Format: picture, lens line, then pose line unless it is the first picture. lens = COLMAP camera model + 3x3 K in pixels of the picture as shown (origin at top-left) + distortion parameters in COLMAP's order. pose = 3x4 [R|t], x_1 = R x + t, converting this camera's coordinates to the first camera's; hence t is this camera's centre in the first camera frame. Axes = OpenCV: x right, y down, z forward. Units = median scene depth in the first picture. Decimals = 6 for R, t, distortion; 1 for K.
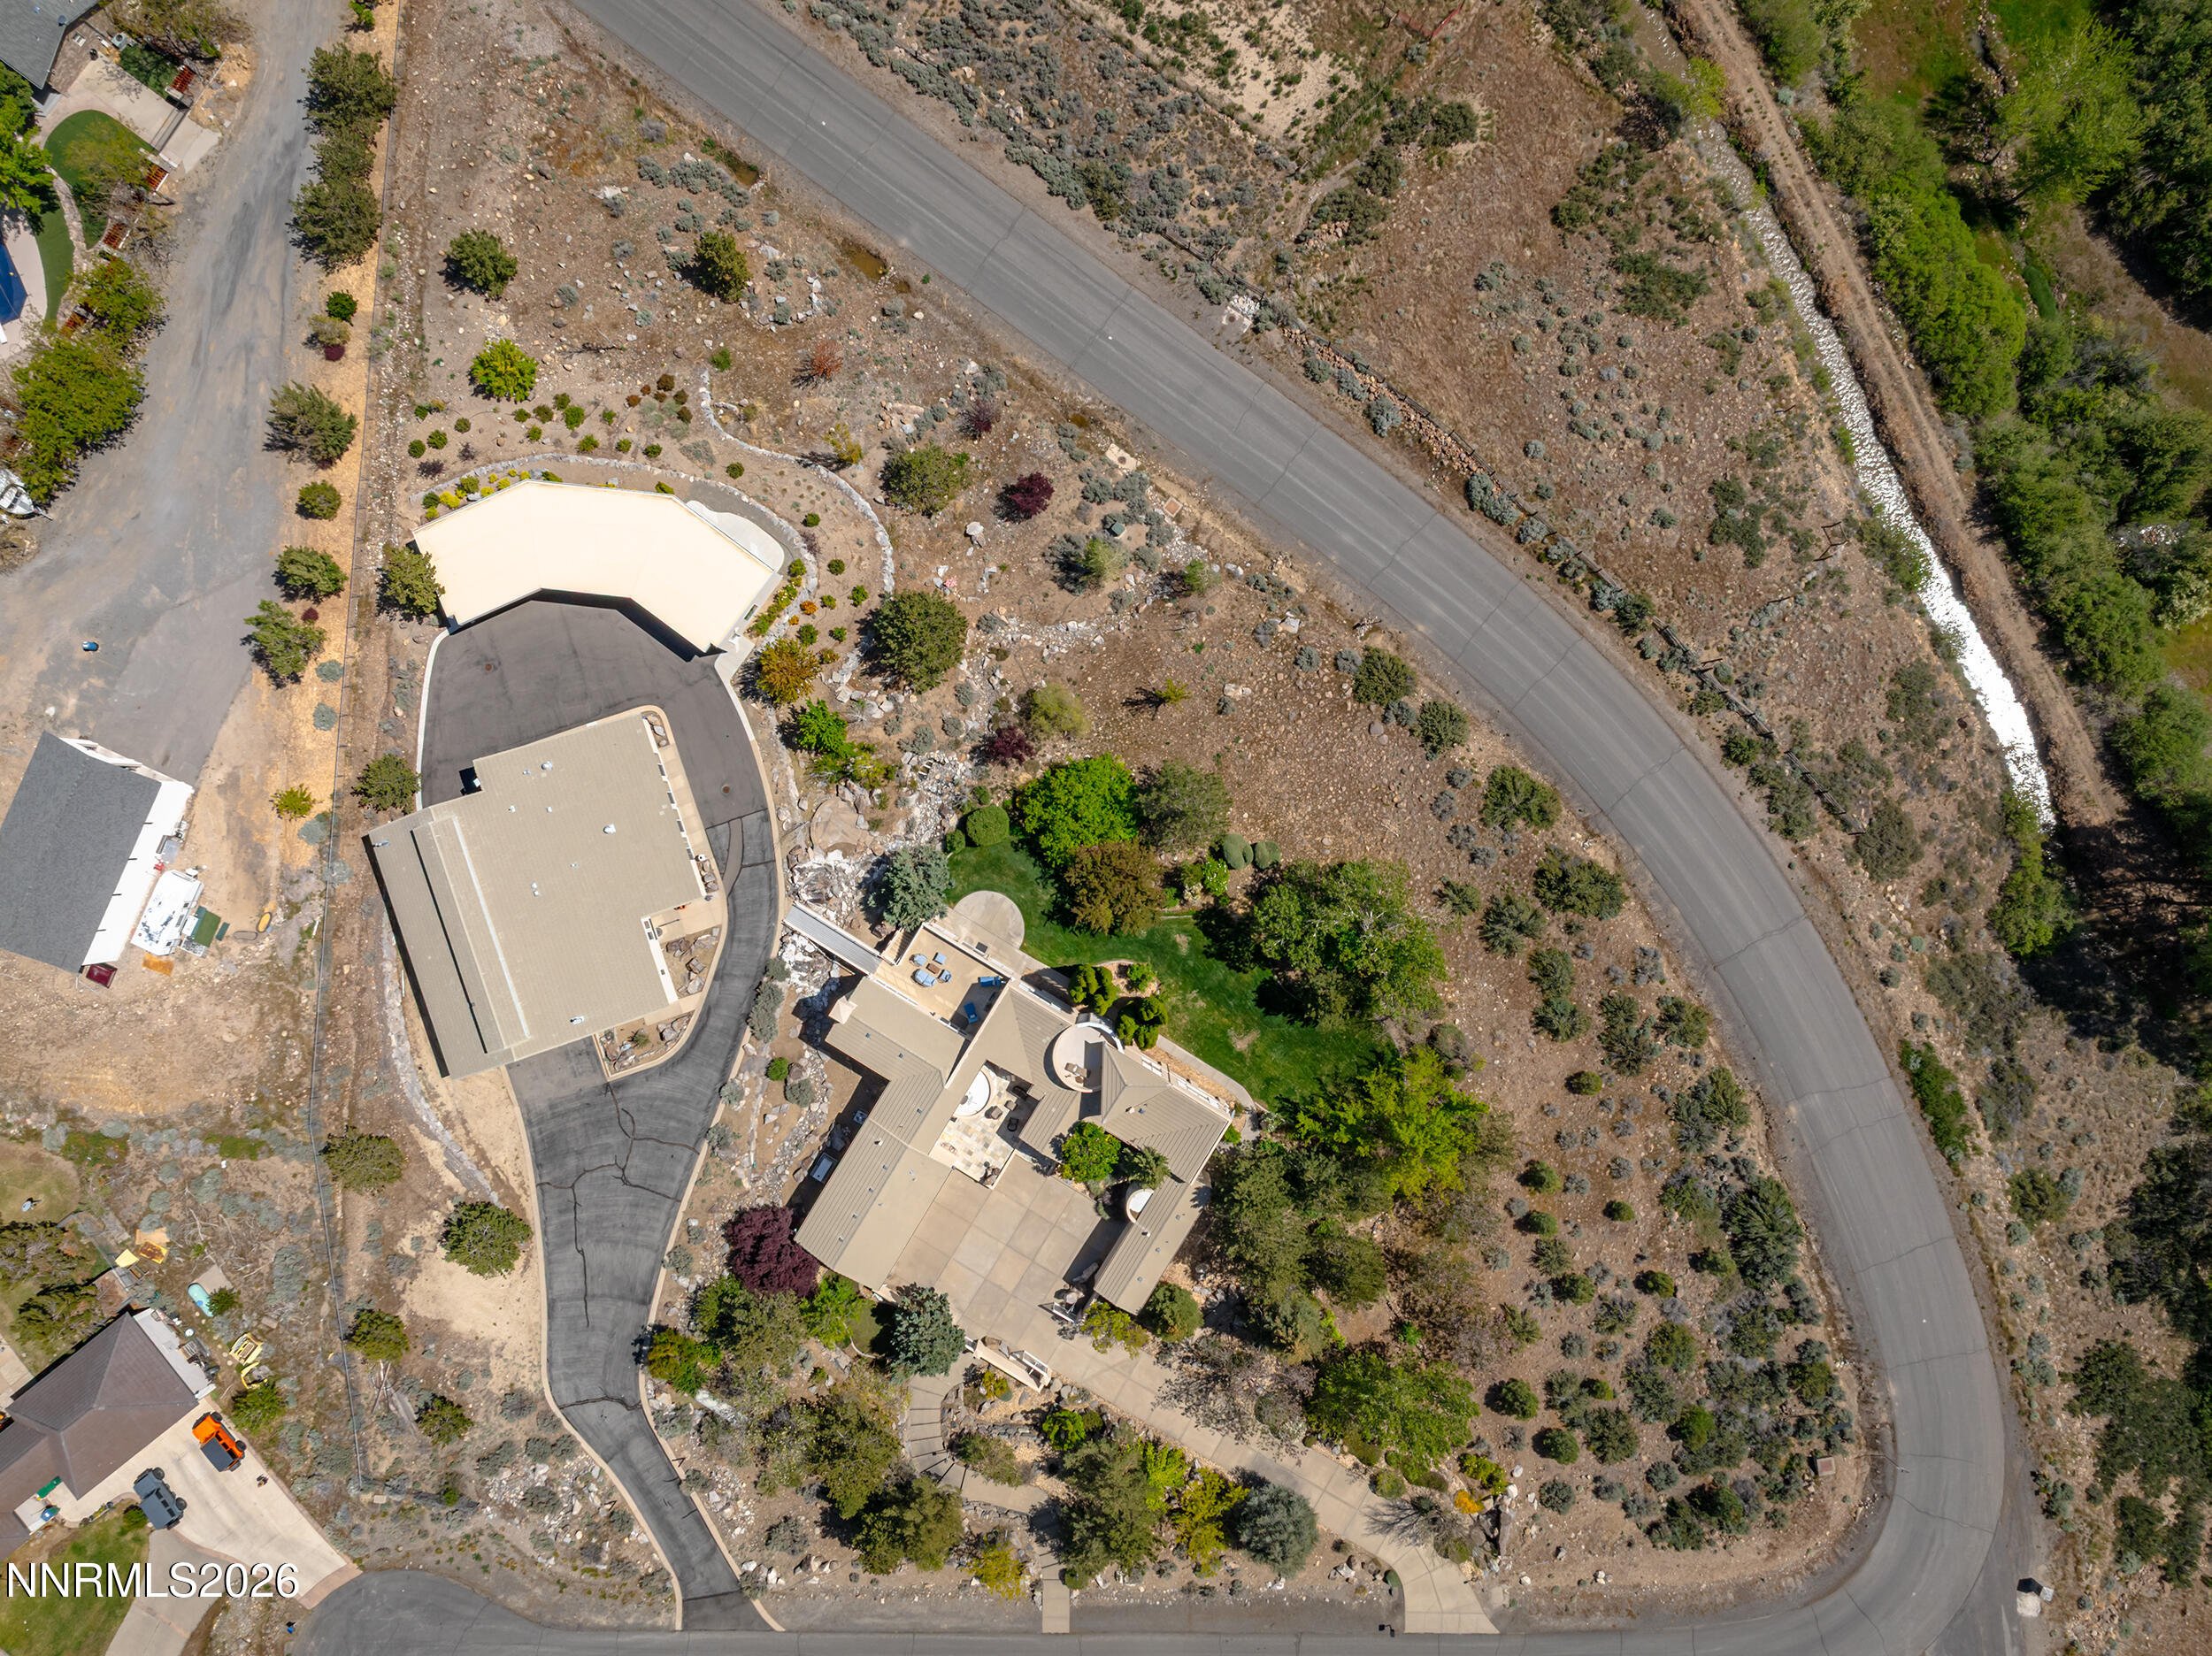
lens RADIAL K [[1544.6, 0, 1112.0], [0, 1544.6, 825.7], [0, 0, 1]] dist [-0.028890, 0.016439]
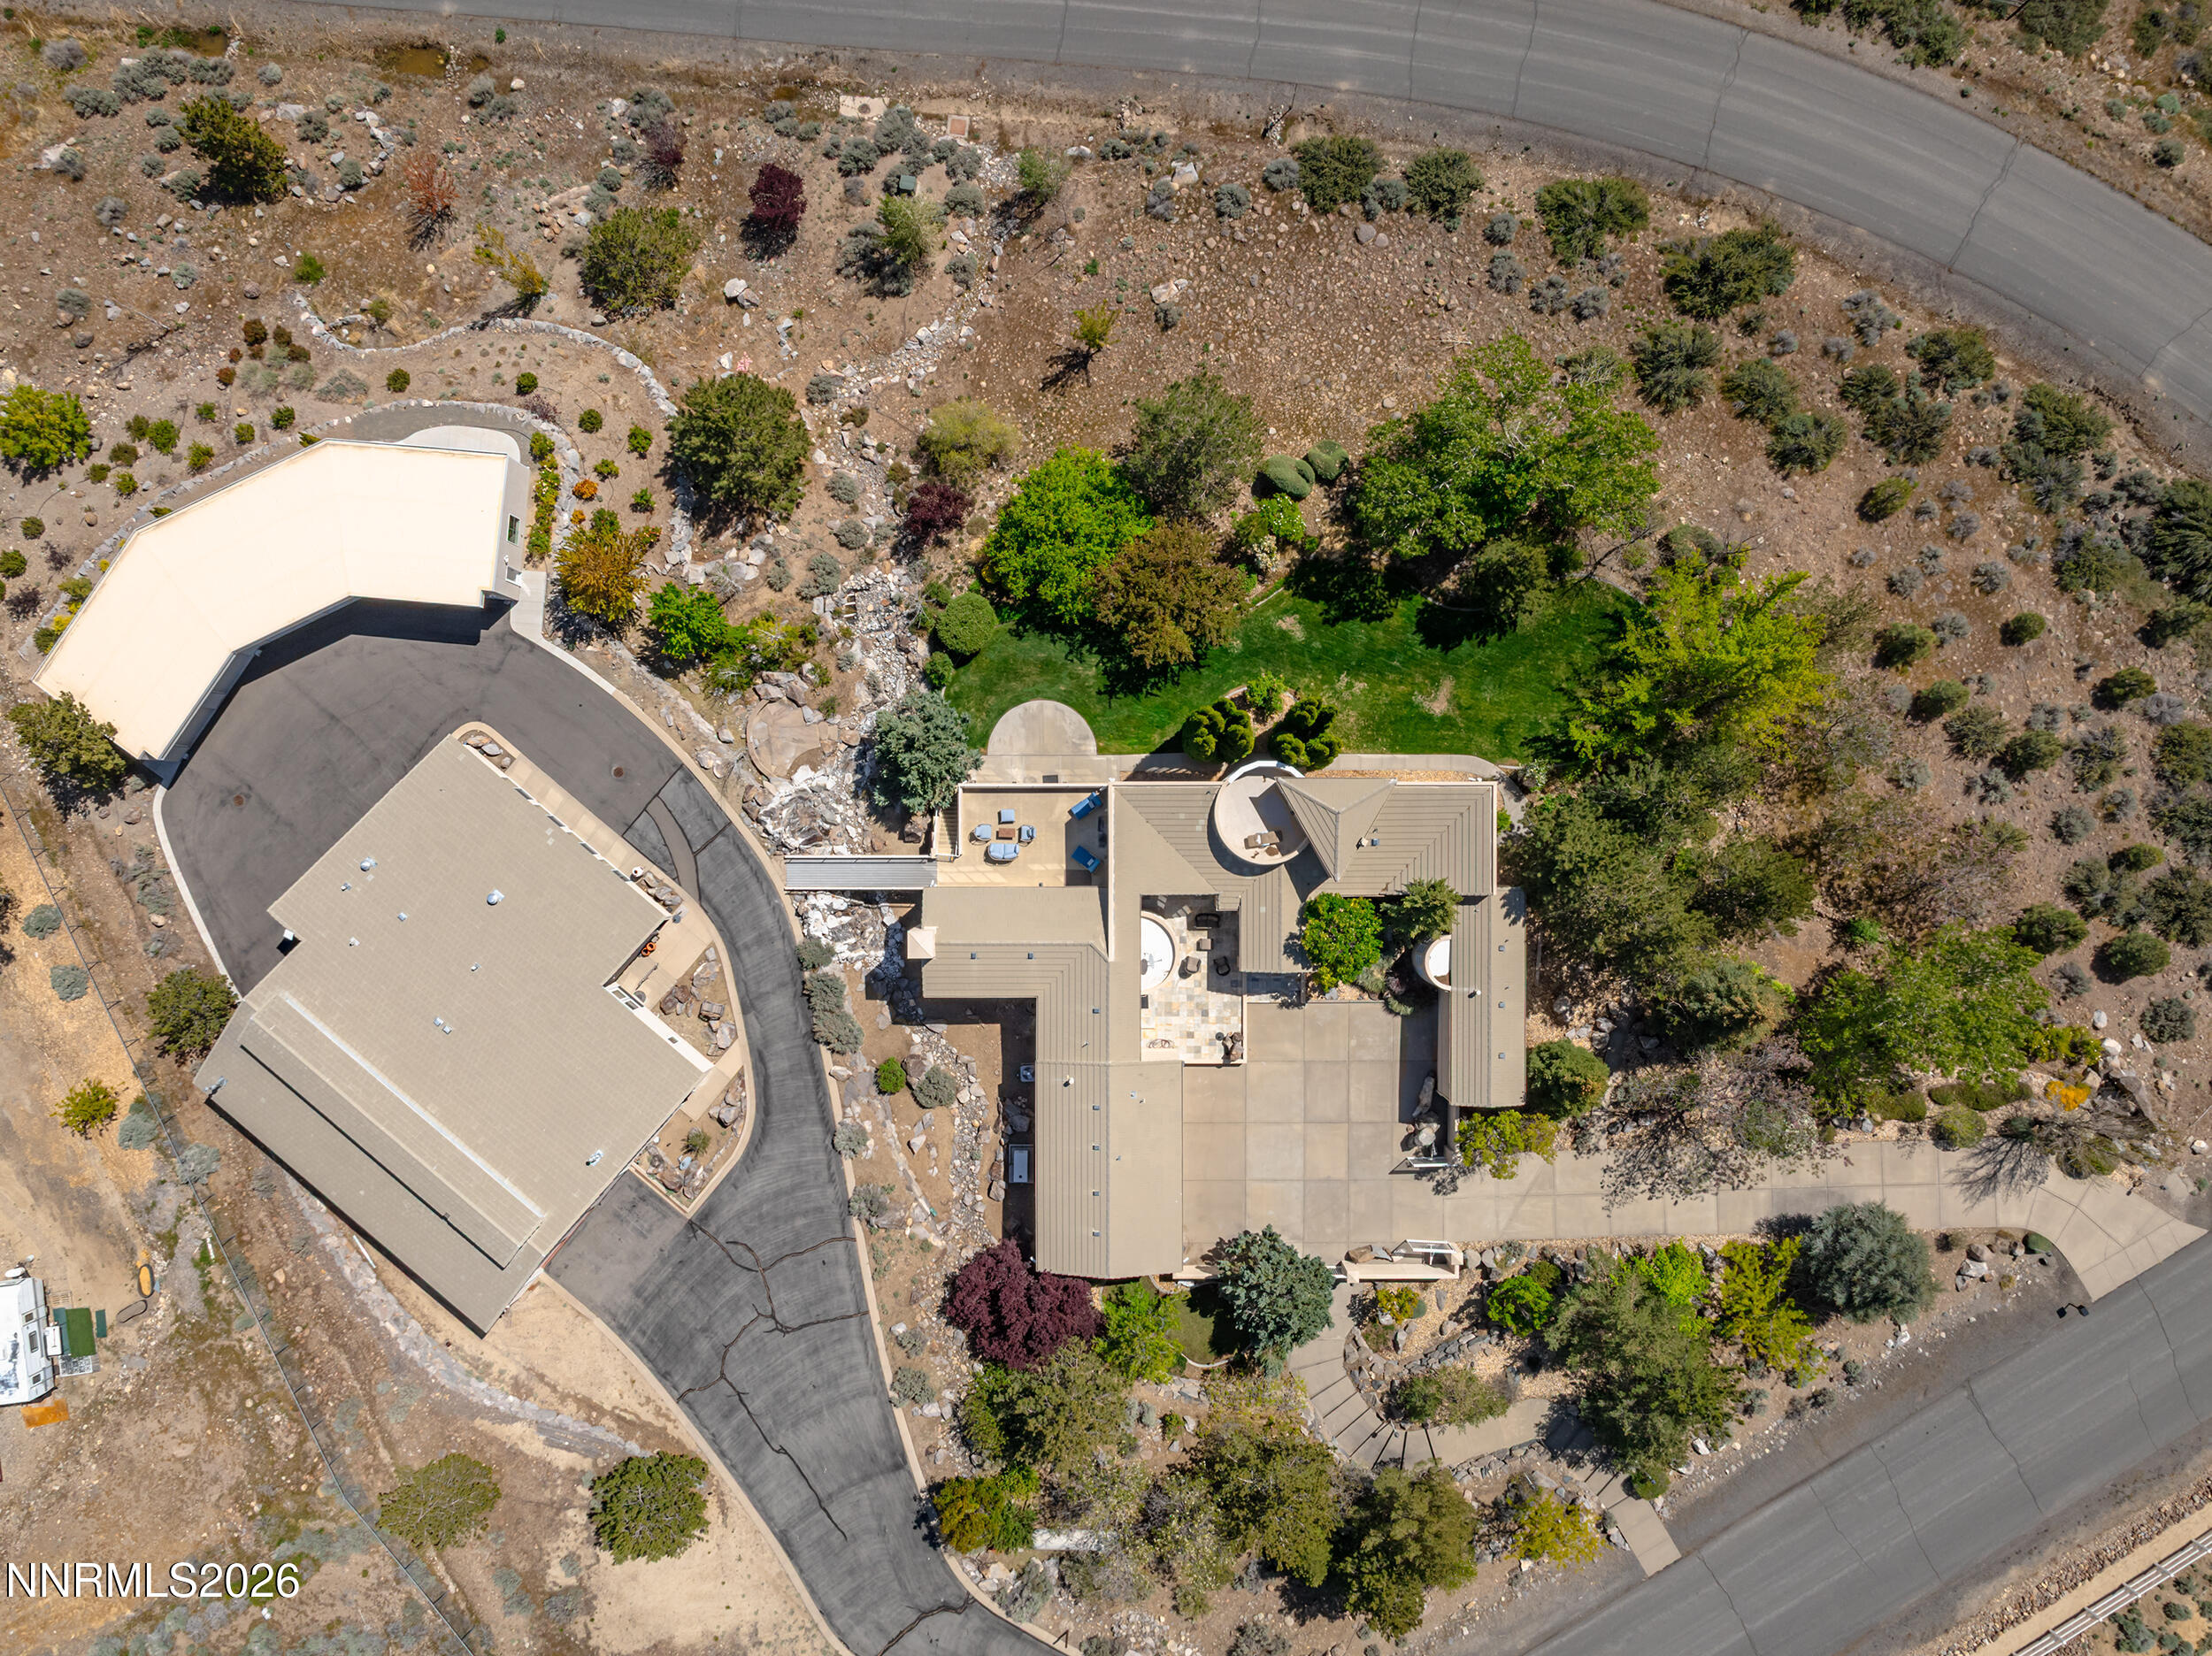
lens RADIAL K [[1544.6, 0, 1103.9], [0, 1544.6, 825.4], [0, 0, 1]] dist [-0.028890, 0.016439]
pose [[0.853790, -0.520616, 0.001663, -0.076922], [0.520602, 0.853733, -0.010633, 0.118597], [0.004116, 0.009944, 0.999942, 0.305749]]
